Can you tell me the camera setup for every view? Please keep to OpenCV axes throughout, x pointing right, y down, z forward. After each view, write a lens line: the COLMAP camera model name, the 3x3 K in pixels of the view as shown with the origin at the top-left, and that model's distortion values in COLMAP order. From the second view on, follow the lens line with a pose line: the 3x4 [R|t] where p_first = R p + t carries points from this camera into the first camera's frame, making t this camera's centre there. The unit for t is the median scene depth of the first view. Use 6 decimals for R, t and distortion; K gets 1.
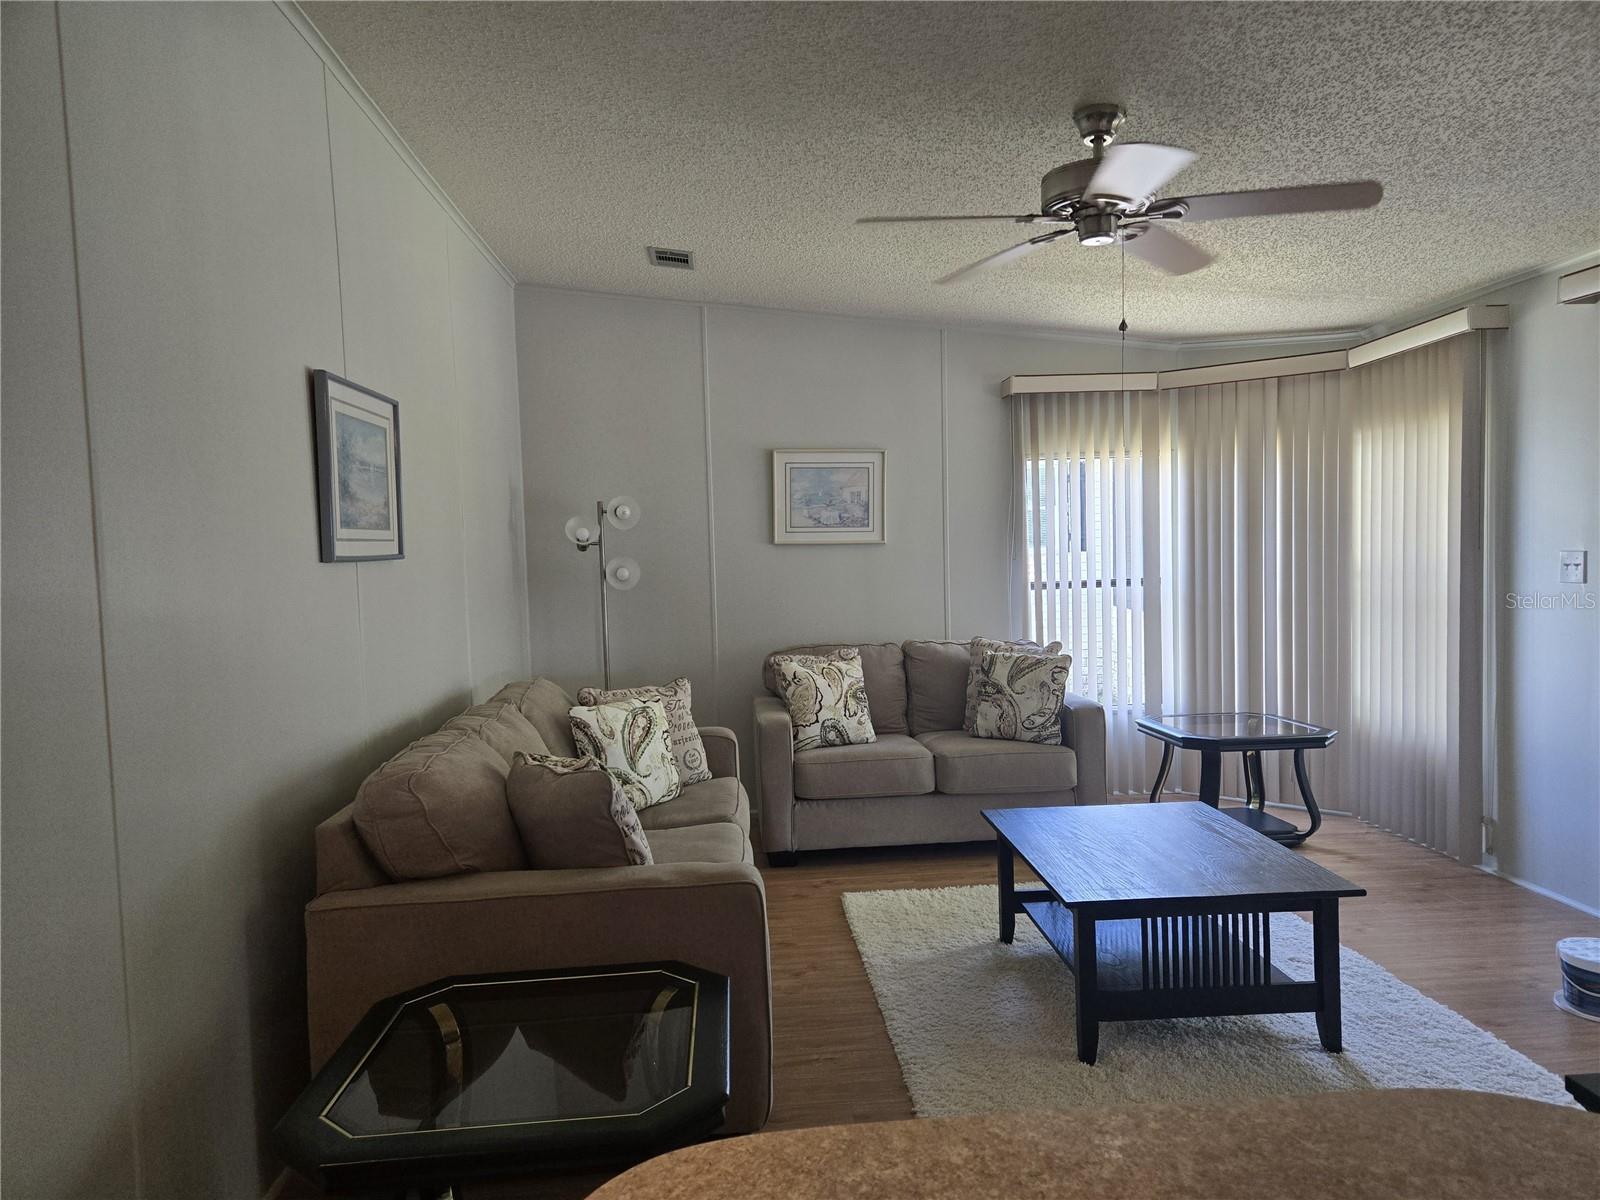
lens RADIAL K [[1073.1, 0, 796.6], [0, 1073.1, 605.4], [0, 0, 1]] dist [0.069337, -0.052227]
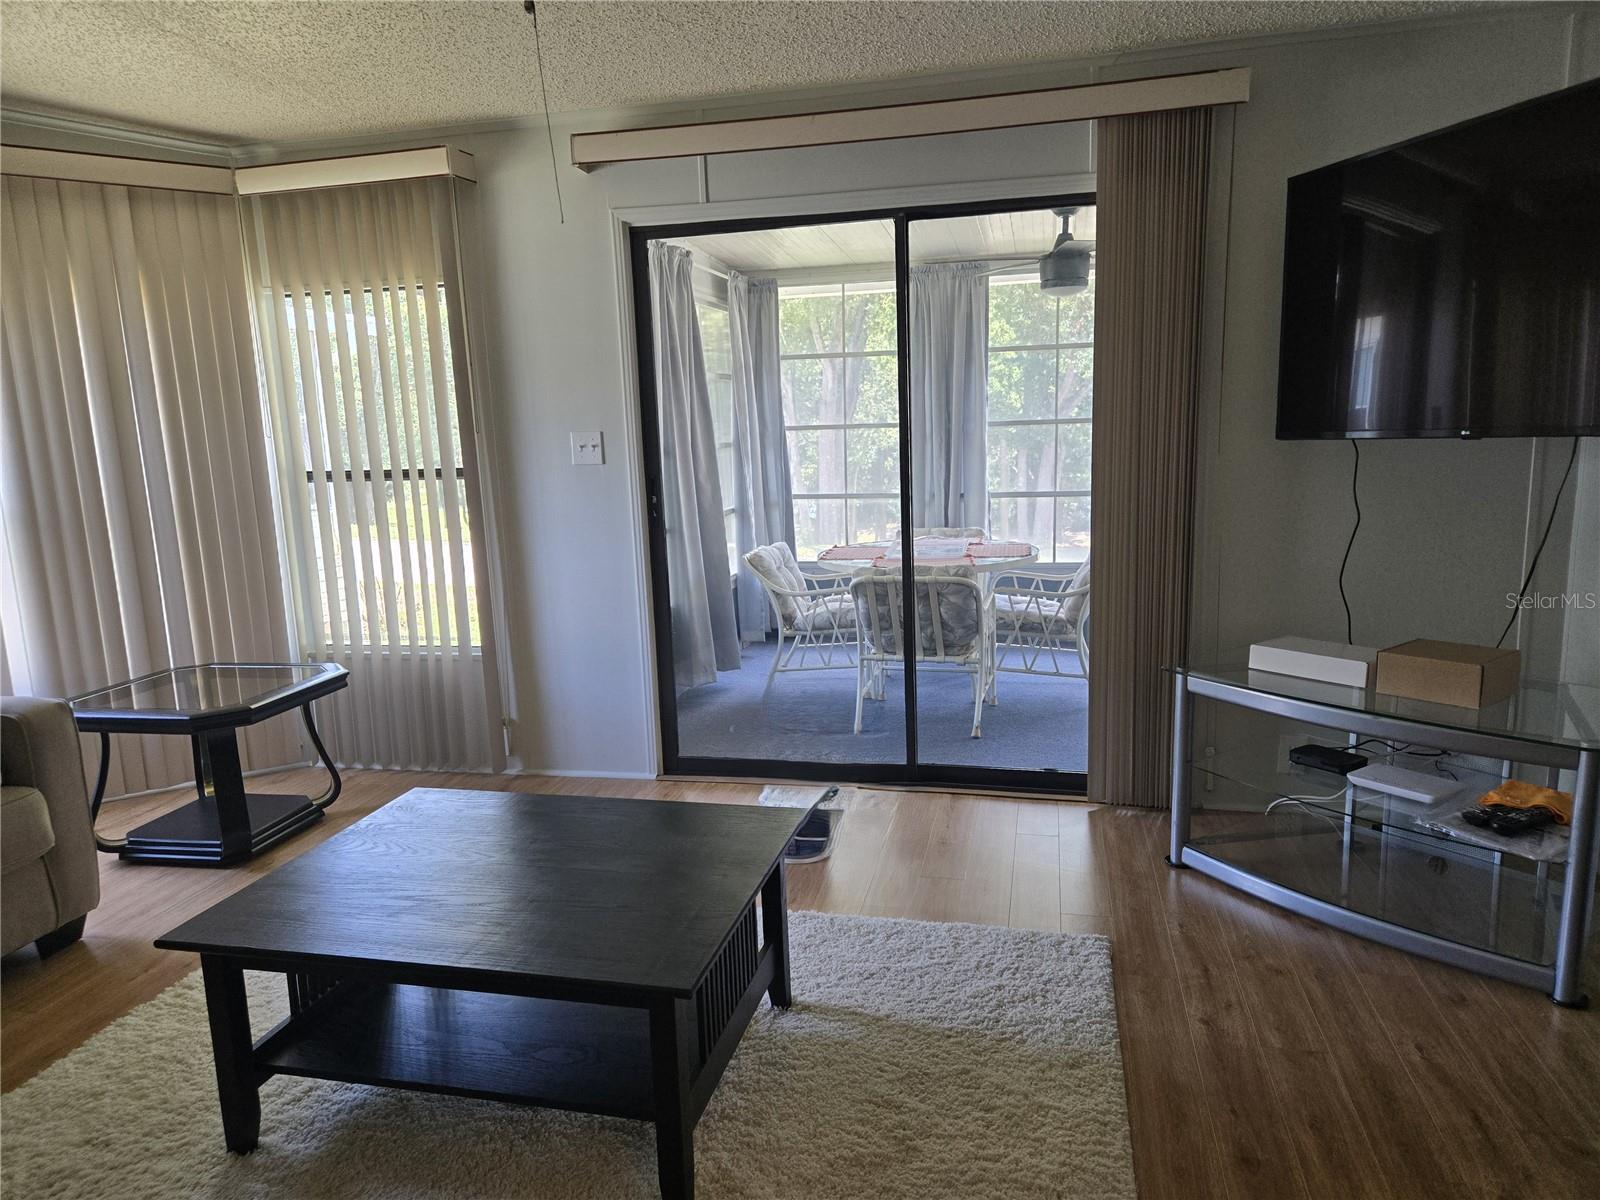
lens RADIAL K [[1073.1, 0, 793.5], [0, 1073.1, 617.9], [0, 0, 1]] dist [0.069337, -0.052227]
pose [[0.293483, -0.156024, 0.943146, -0.177703], [0.074107, 0.987335, 0.140274, -0.006474], [-0.953087, 0.028726, 0.301329, 0.508475]]
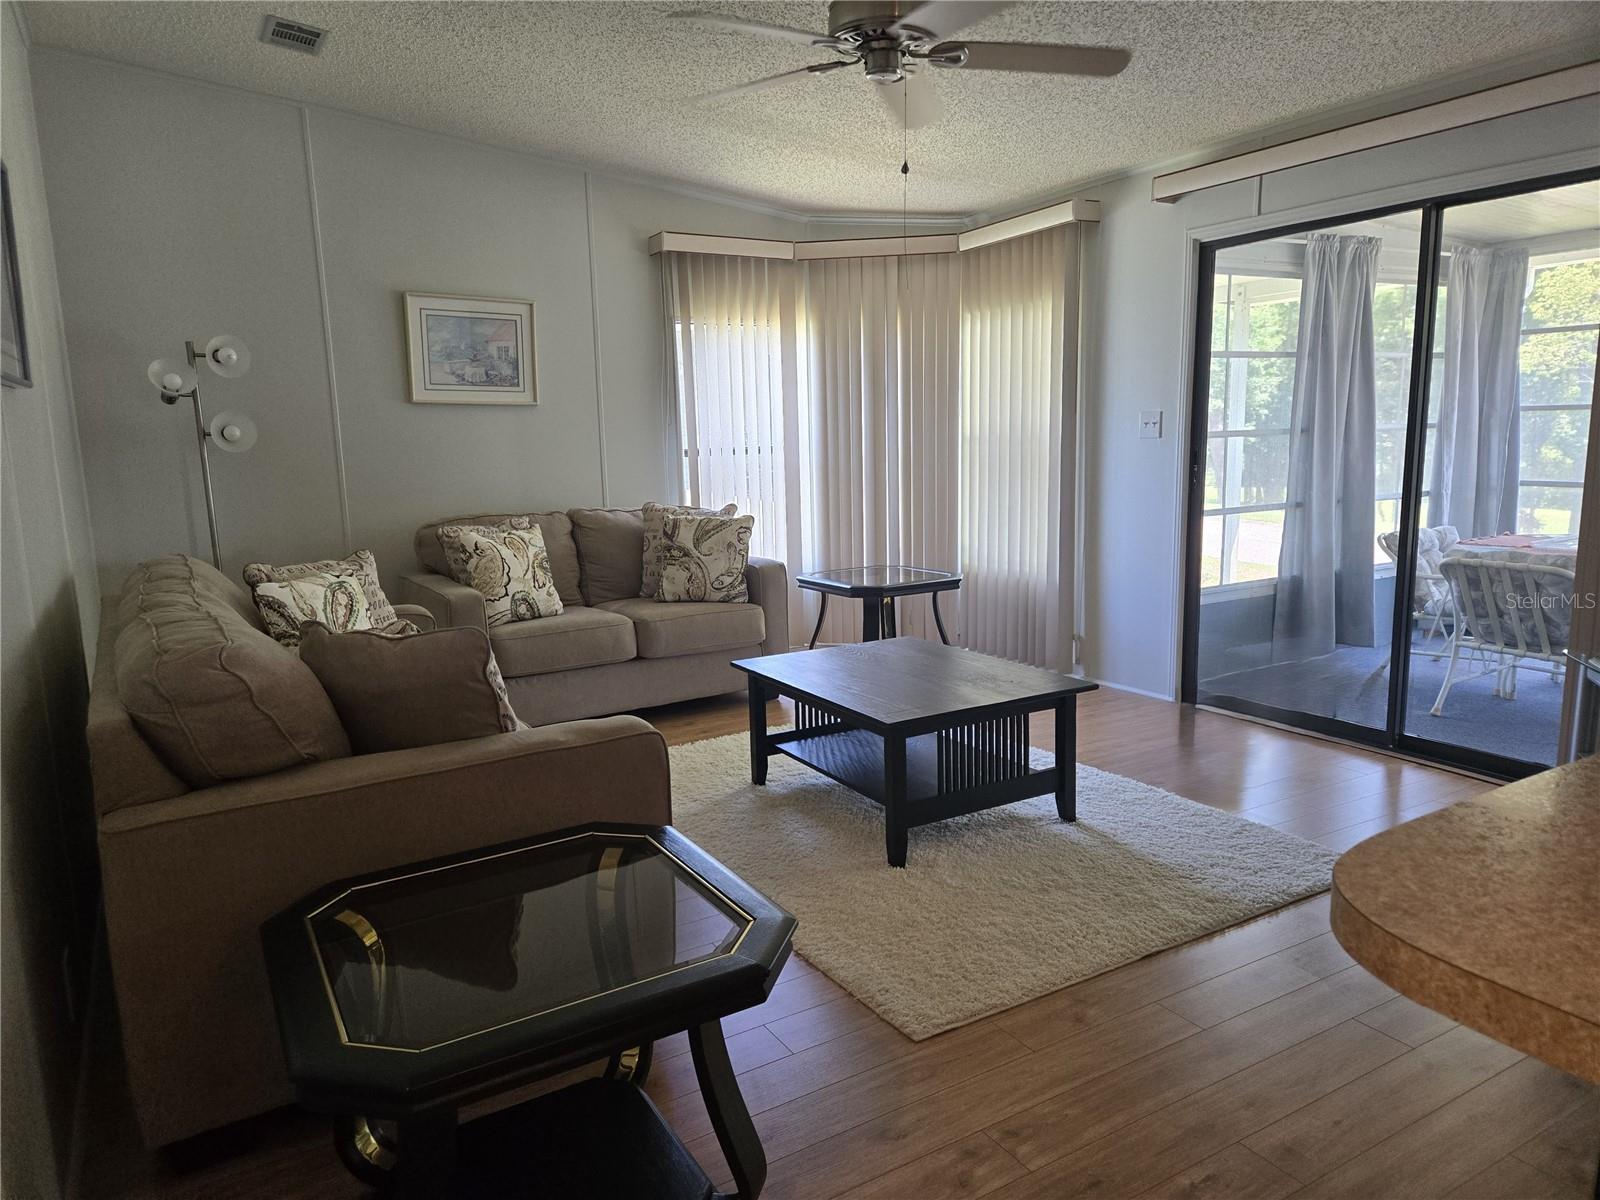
lens RADIAL K [[1073.1, 0, 795.0], [0, 1073.1, 605.9], [0, 0, 1]] dist [0.069337, -0.052227]
pose [[0.893556, -0.065402, 0.444163, -0.197224], [0.021985, 0.994520, 0.102211, 0.032852], [-0.448414, -0.081567, 0.890097, 0.073926]]
